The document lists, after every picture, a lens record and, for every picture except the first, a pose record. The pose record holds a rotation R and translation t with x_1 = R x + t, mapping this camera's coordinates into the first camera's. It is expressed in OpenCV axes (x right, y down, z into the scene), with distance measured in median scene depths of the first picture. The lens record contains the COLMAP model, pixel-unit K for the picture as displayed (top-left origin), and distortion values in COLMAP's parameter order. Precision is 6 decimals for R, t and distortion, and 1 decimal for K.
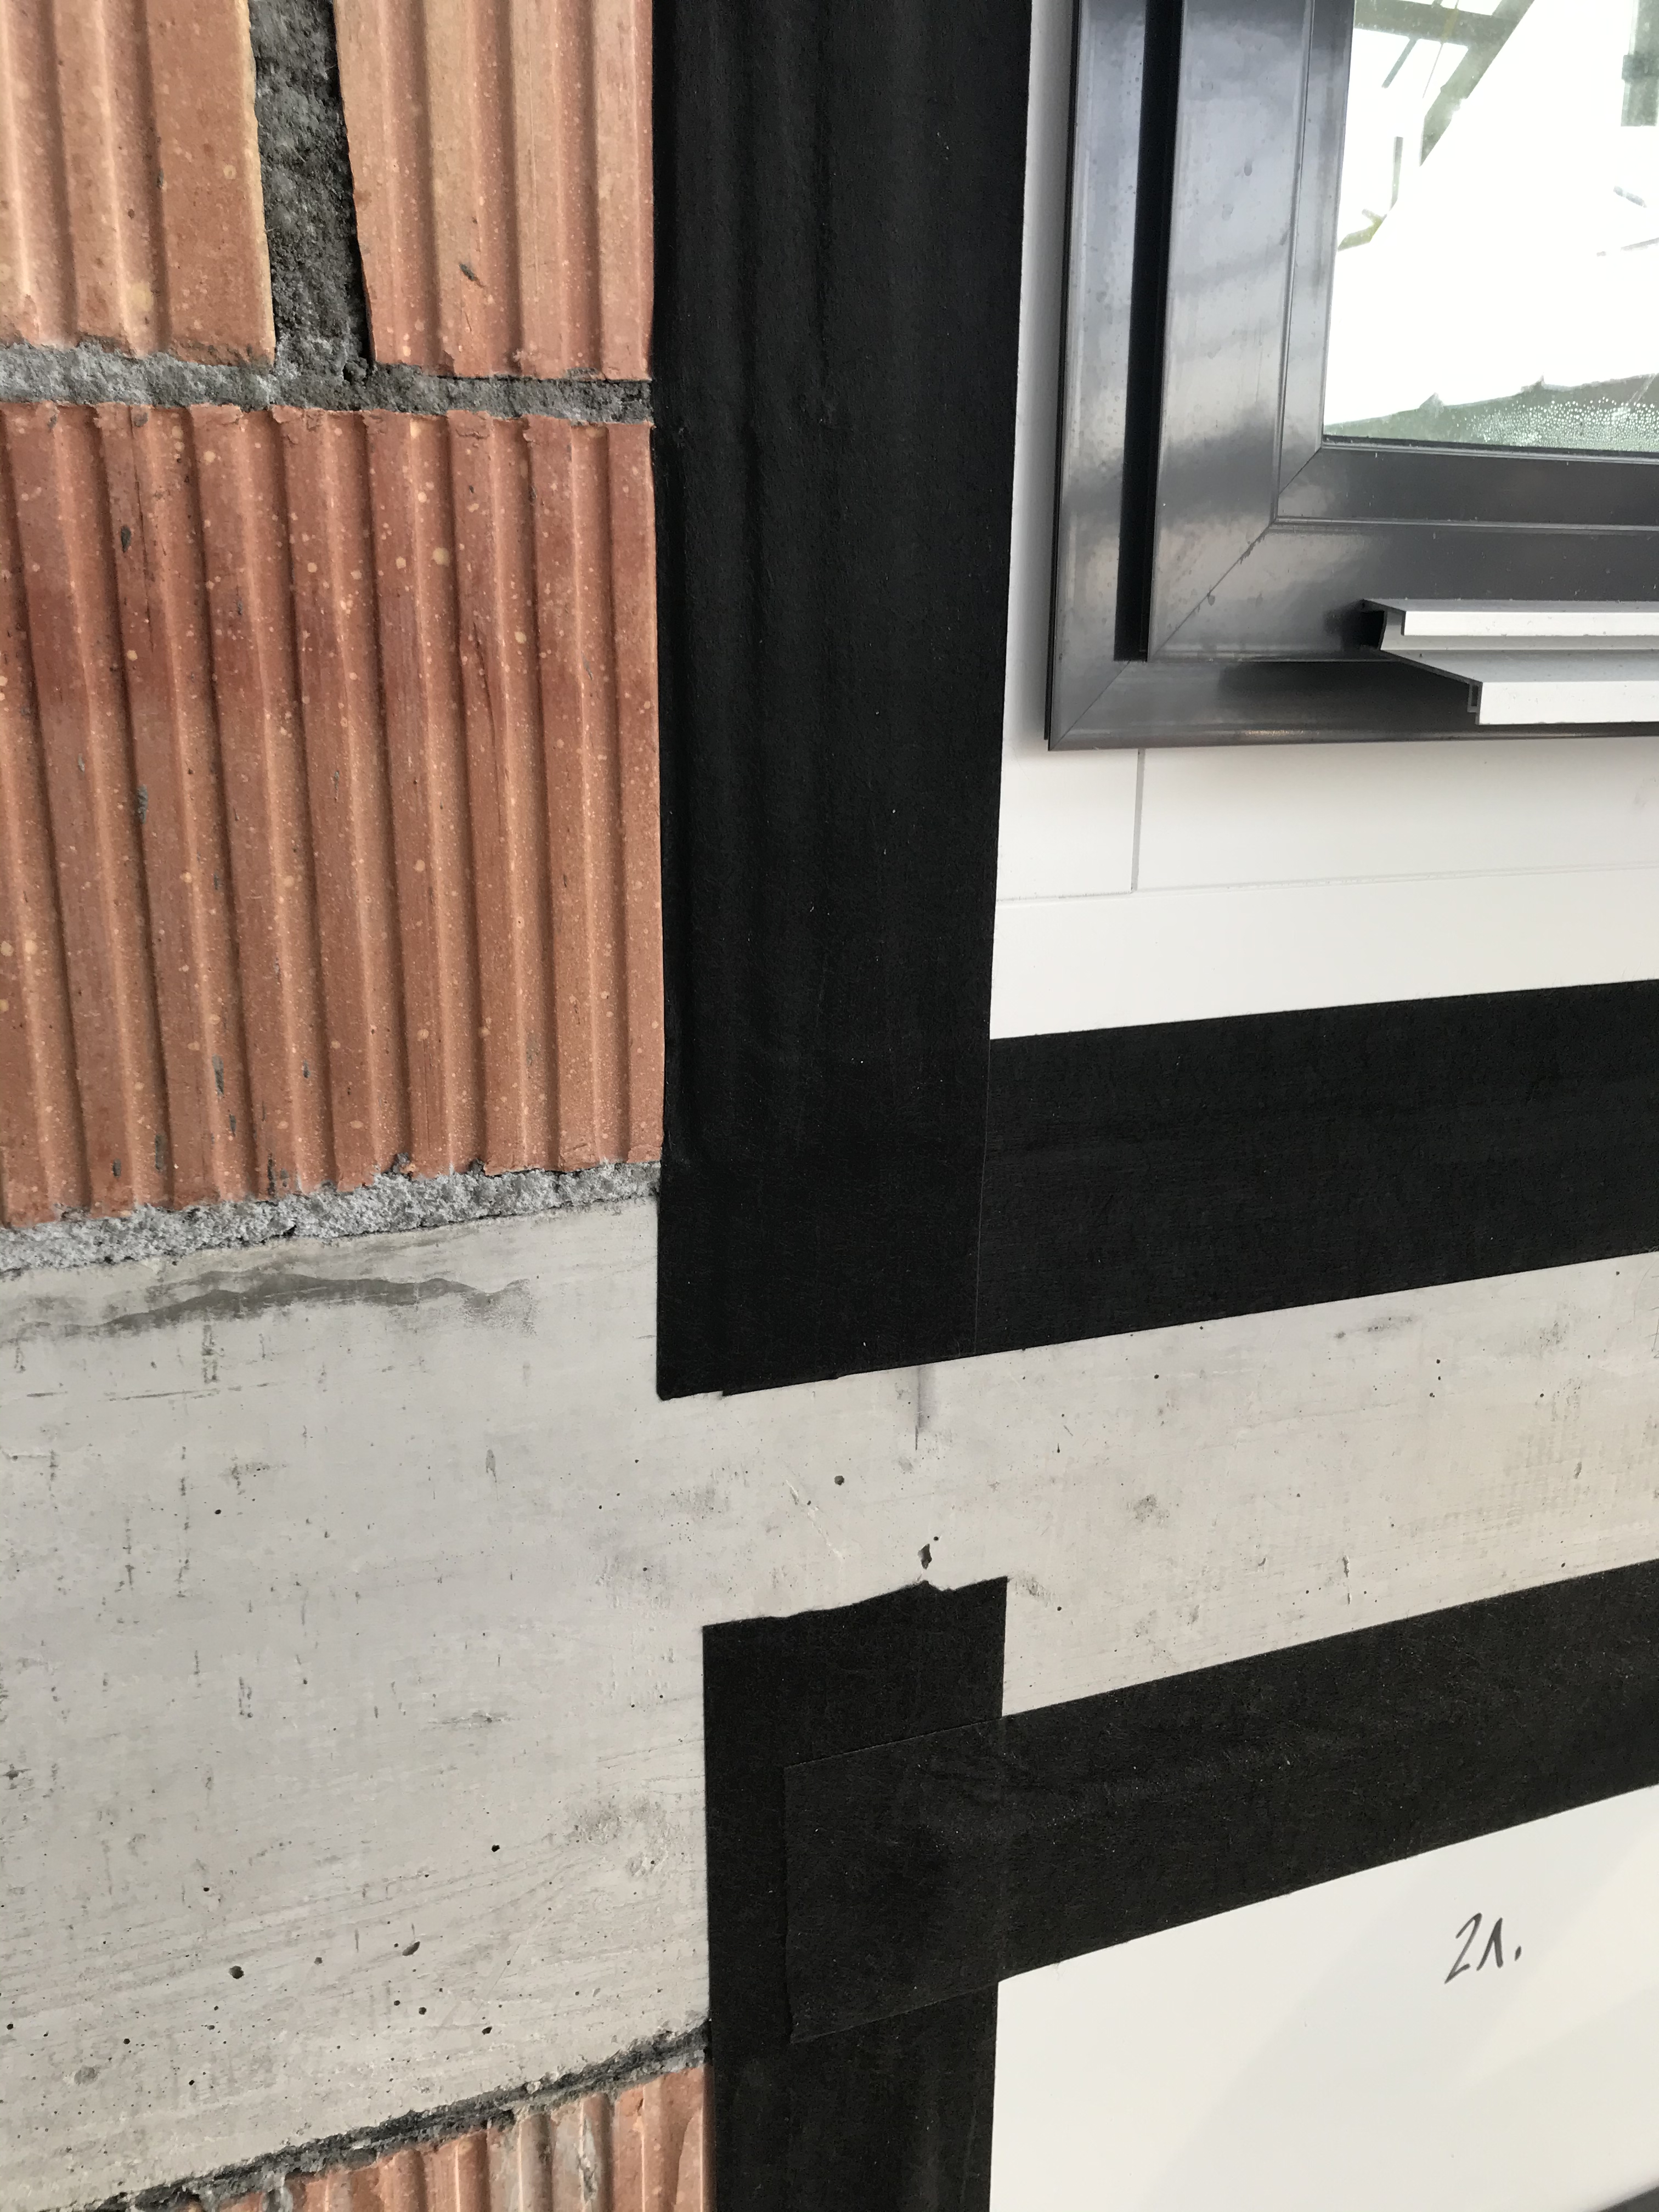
lens RADIAL K [[1819.4, 0, 822.9], [0, 1819.4, 1106.6], [0, 0, 1]] dist [0.002307, 0.007059]
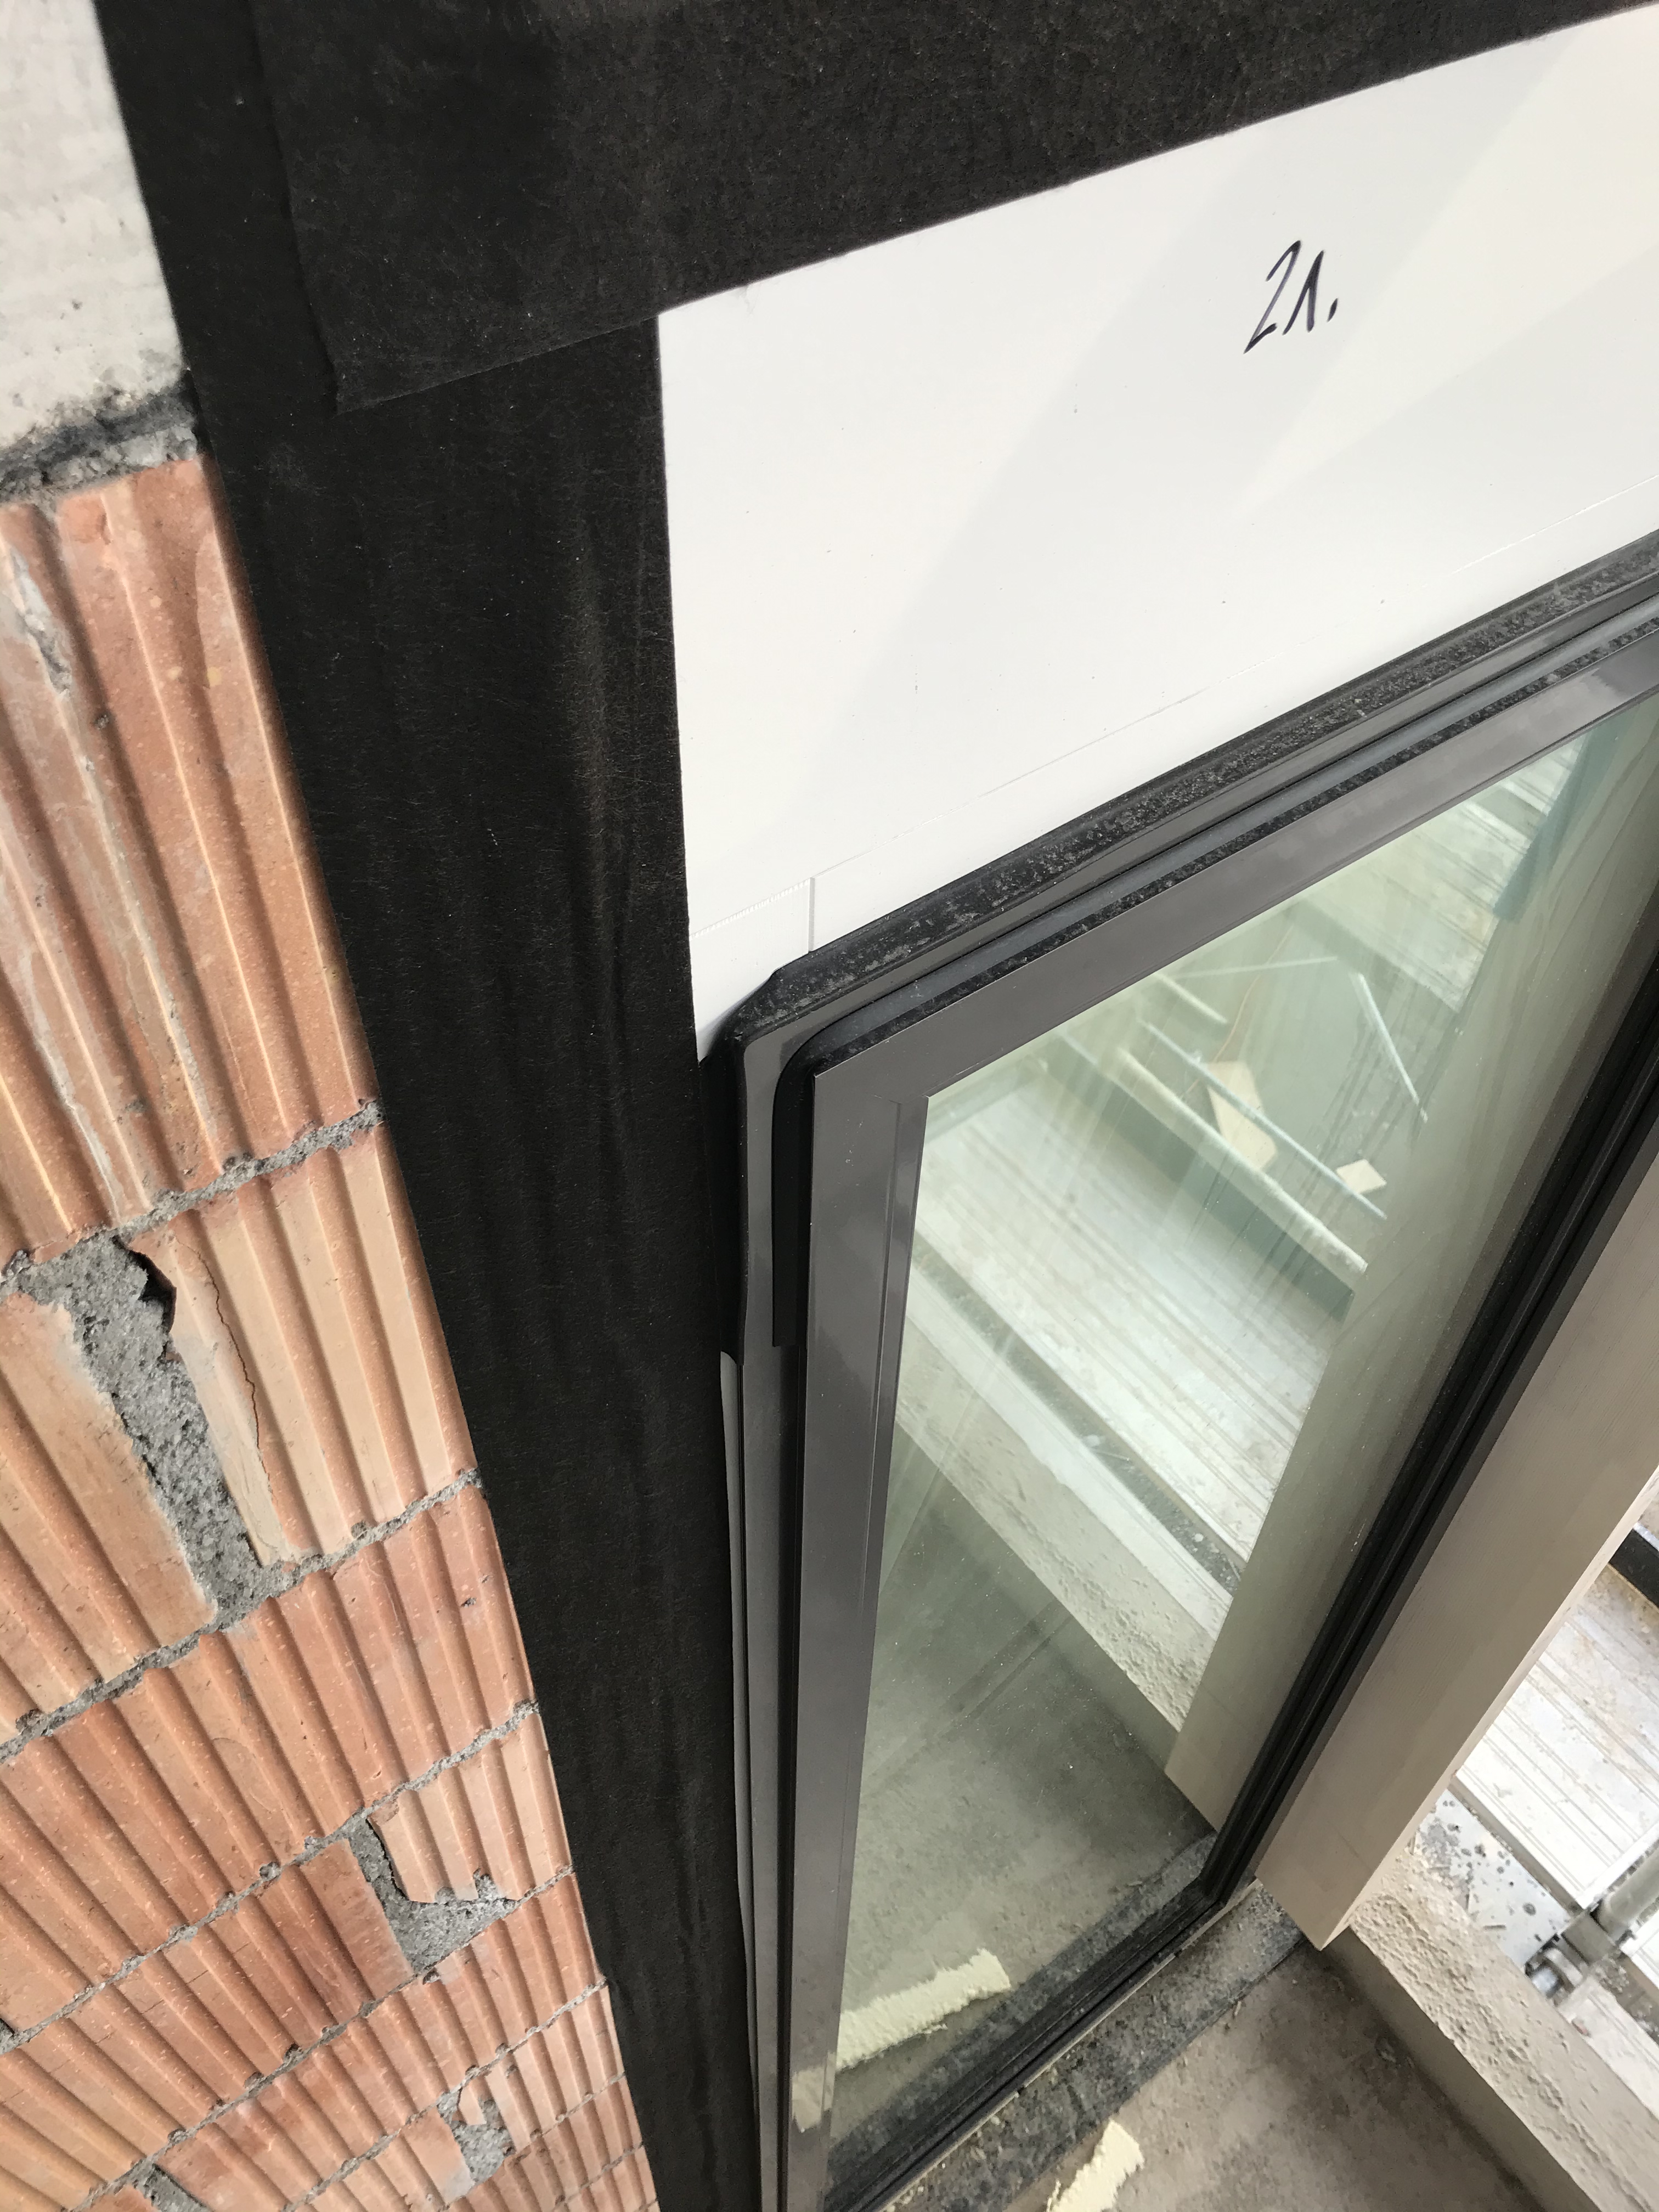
lens RADIAL K [[1819.4, 0, 828.8], [0, 1819.4, 1104.4], [0, 0, 1]] dist [0.002307, 0.007059]
pose [[0.967425, -0.181588, 0.176394, -0.008420], [0.052784, 0.826146, 0.560978, 0.373576], [-0.247594, -0.533393, 0.808819, 0.340977]]
